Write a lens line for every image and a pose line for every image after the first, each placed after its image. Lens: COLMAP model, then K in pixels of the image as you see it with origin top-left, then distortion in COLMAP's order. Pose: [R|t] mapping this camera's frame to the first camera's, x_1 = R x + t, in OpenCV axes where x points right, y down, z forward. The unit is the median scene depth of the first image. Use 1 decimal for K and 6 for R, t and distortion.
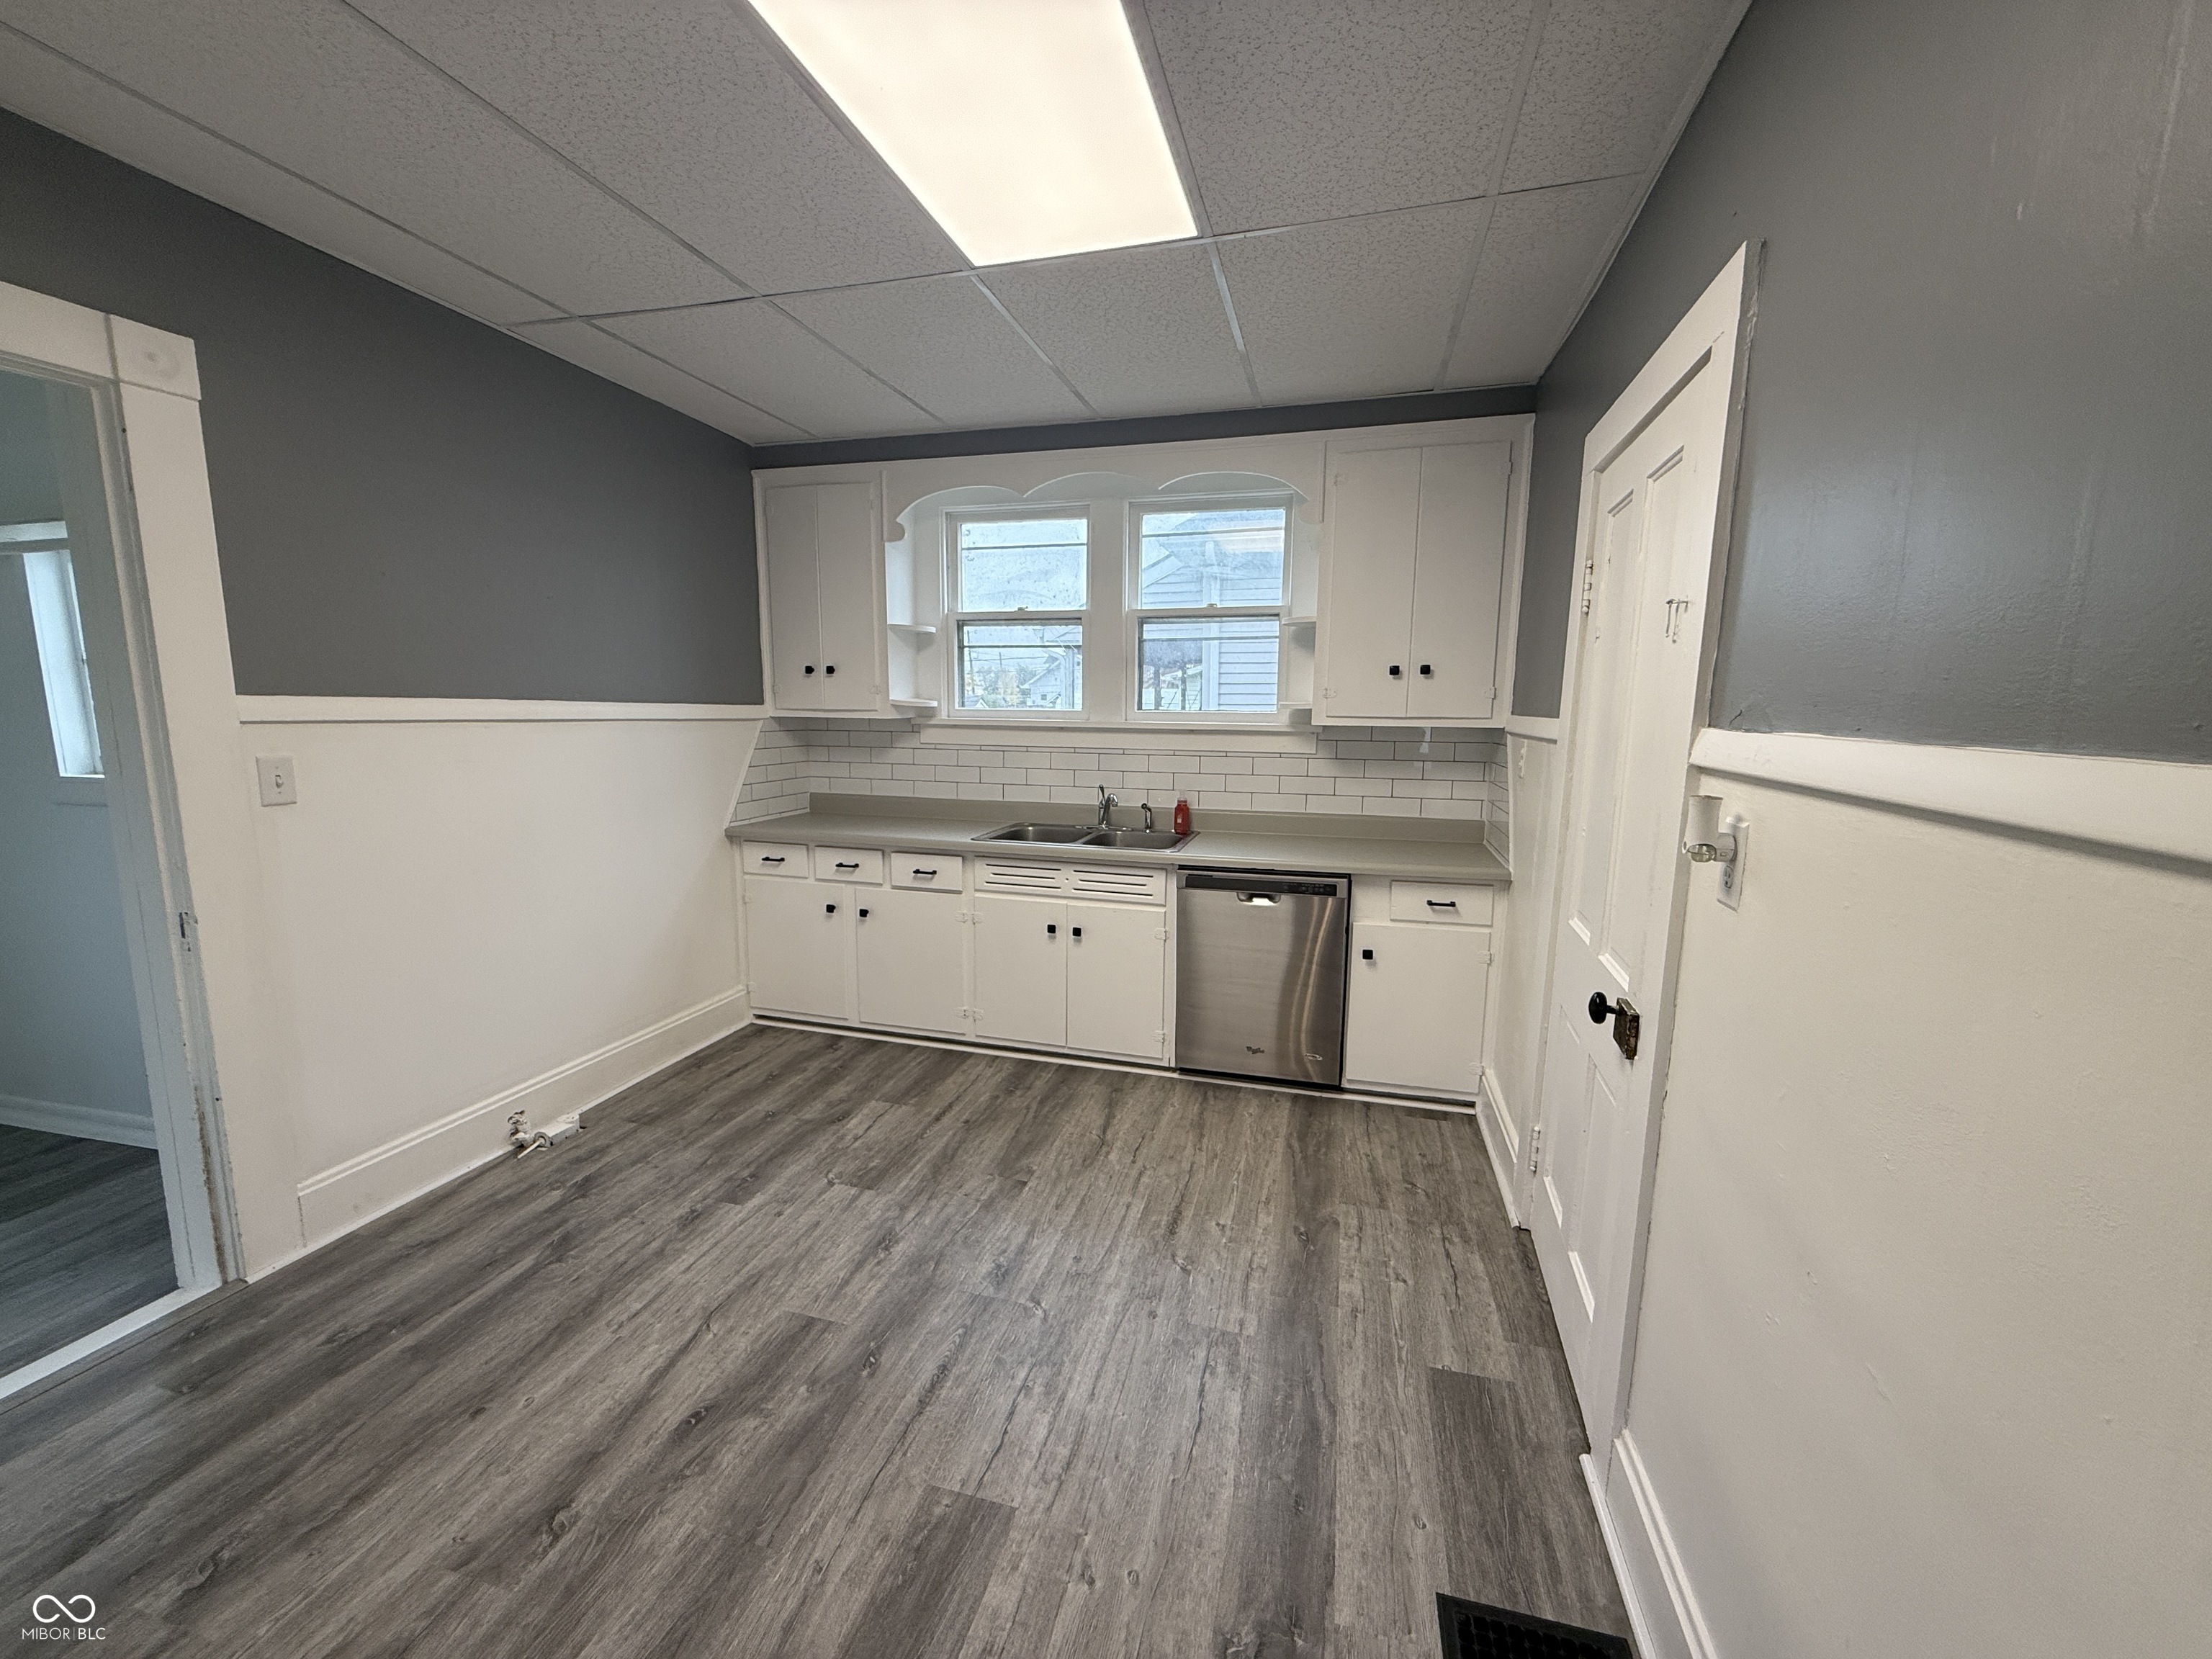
lens RADIAL K [[879.5, 0, 1100.9], [0, 879.5, 834.8], [0, 0, 1]] dist [-0.001999, 0.000100]
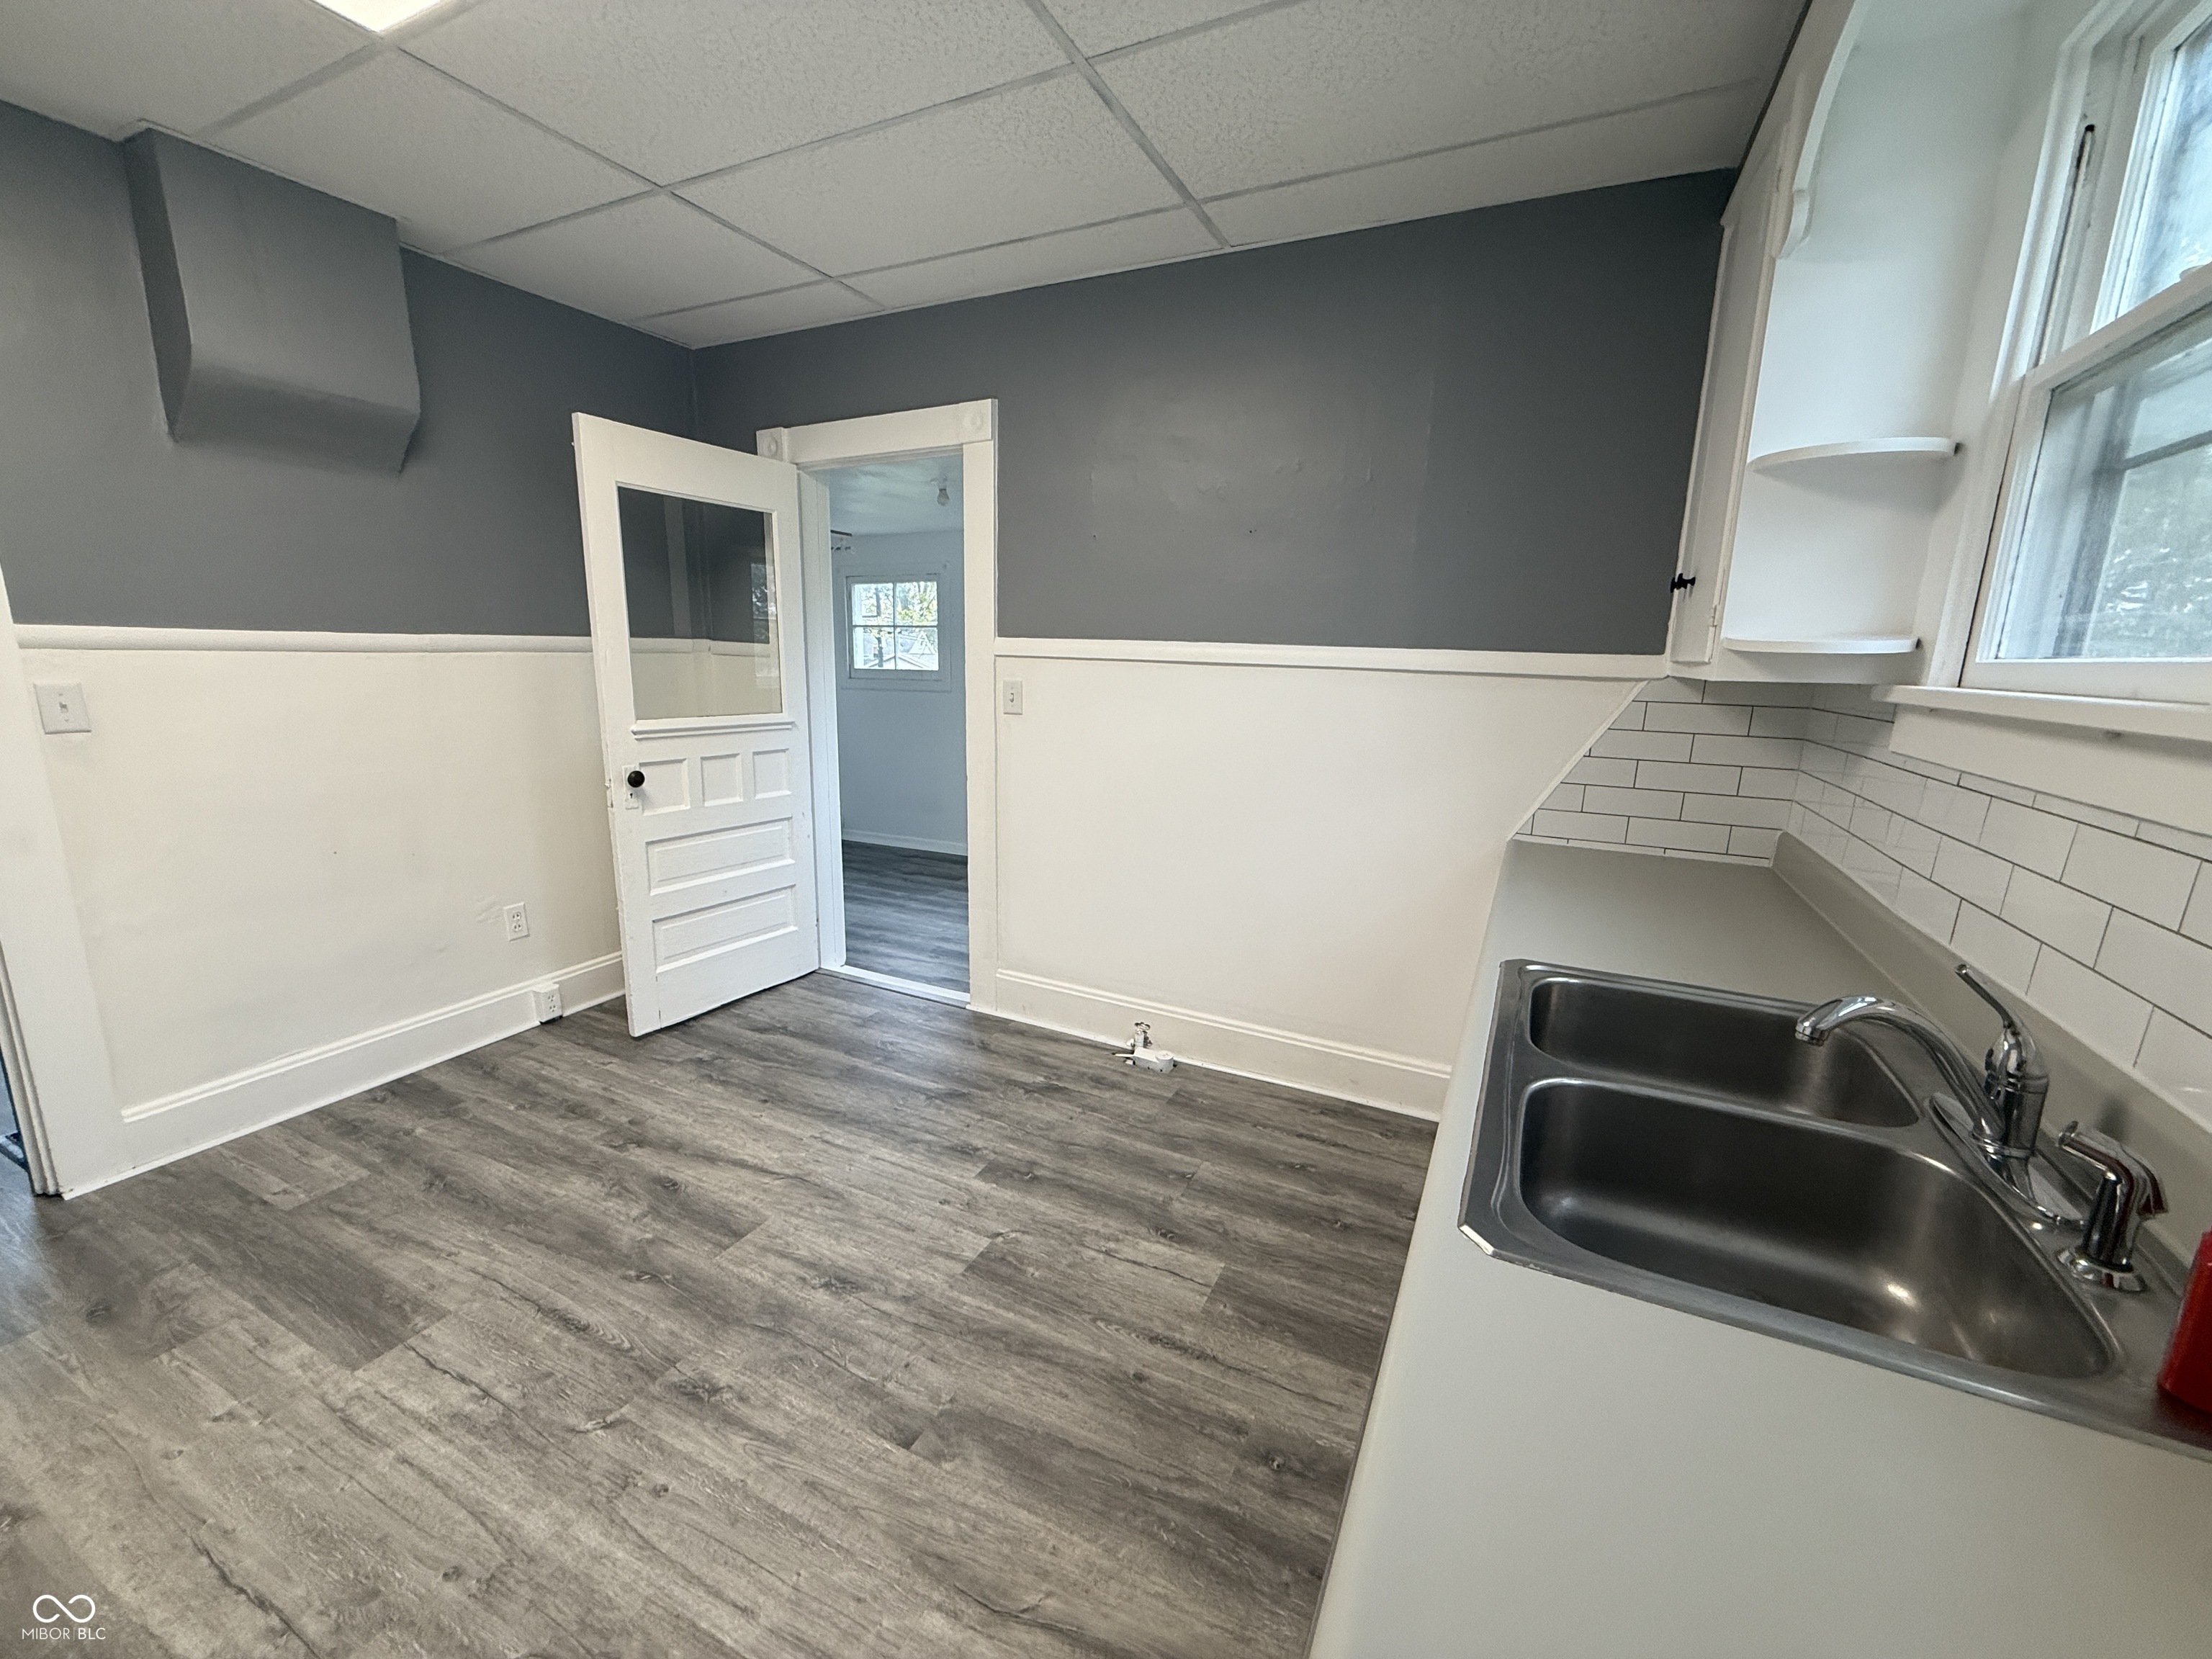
lens RADIAL K [[883.1, 0, 1101.8], [0, 883.1, 831.6], [0, 0, 1]] dist [0.000641, 0.000369]
pose [[-0.189875, 0.181946, -0.964802, 0.353334], [-0.167159, 0.962341, 0.214379, -0.136455], [0.967474, 0.201981, -0.152311, 1.038914]]
